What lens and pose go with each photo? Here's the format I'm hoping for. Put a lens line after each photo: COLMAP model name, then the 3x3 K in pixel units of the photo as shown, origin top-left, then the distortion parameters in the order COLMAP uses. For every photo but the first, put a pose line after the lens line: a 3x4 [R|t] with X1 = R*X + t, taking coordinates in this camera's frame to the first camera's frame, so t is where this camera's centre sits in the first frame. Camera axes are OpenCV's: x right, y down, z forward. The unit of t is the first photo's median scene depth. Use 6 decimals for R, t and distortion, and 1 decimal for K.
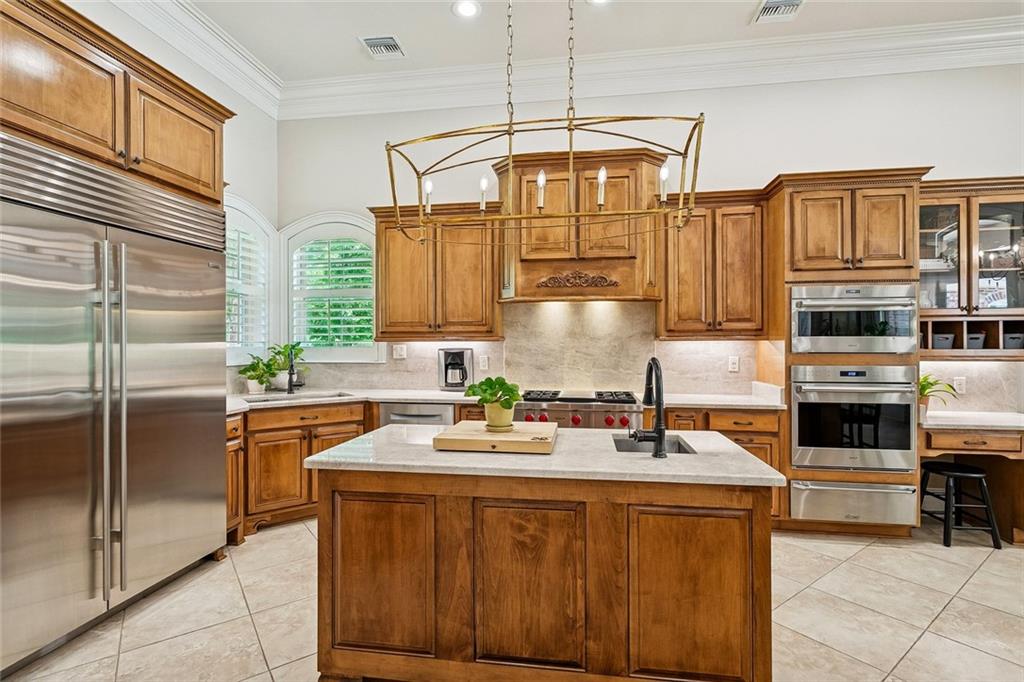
lens RADIAL K [[492.3, 0, 513.1], [0, 492.3, 340.3], [0, 0, 1]] dist [0.000955, 0.000053]
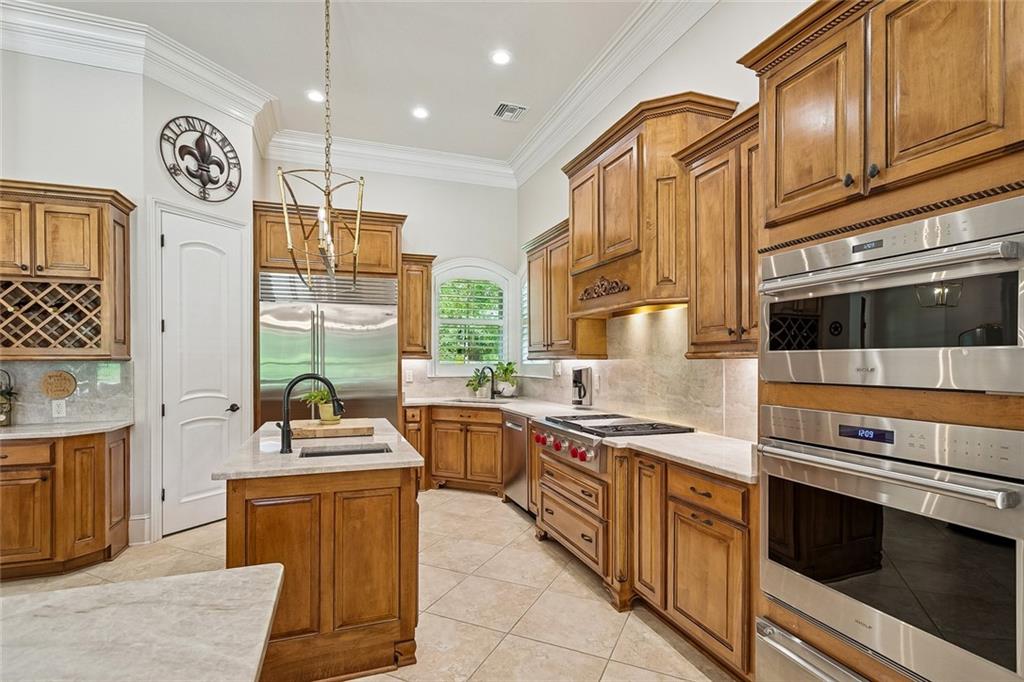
lens RADIAL K [[492.3, 0, 521.3], [0, 492.3, 363.3], [0, 0, 1]] dist [0.000955, 0.000053]
pose [[0.484729, 0.005920, -0.874645, 0.815129], [0.005094, 0.999941, 0.009591, -0.000852], [0.874650, -0.009105, 0.484670, 0.457446]]
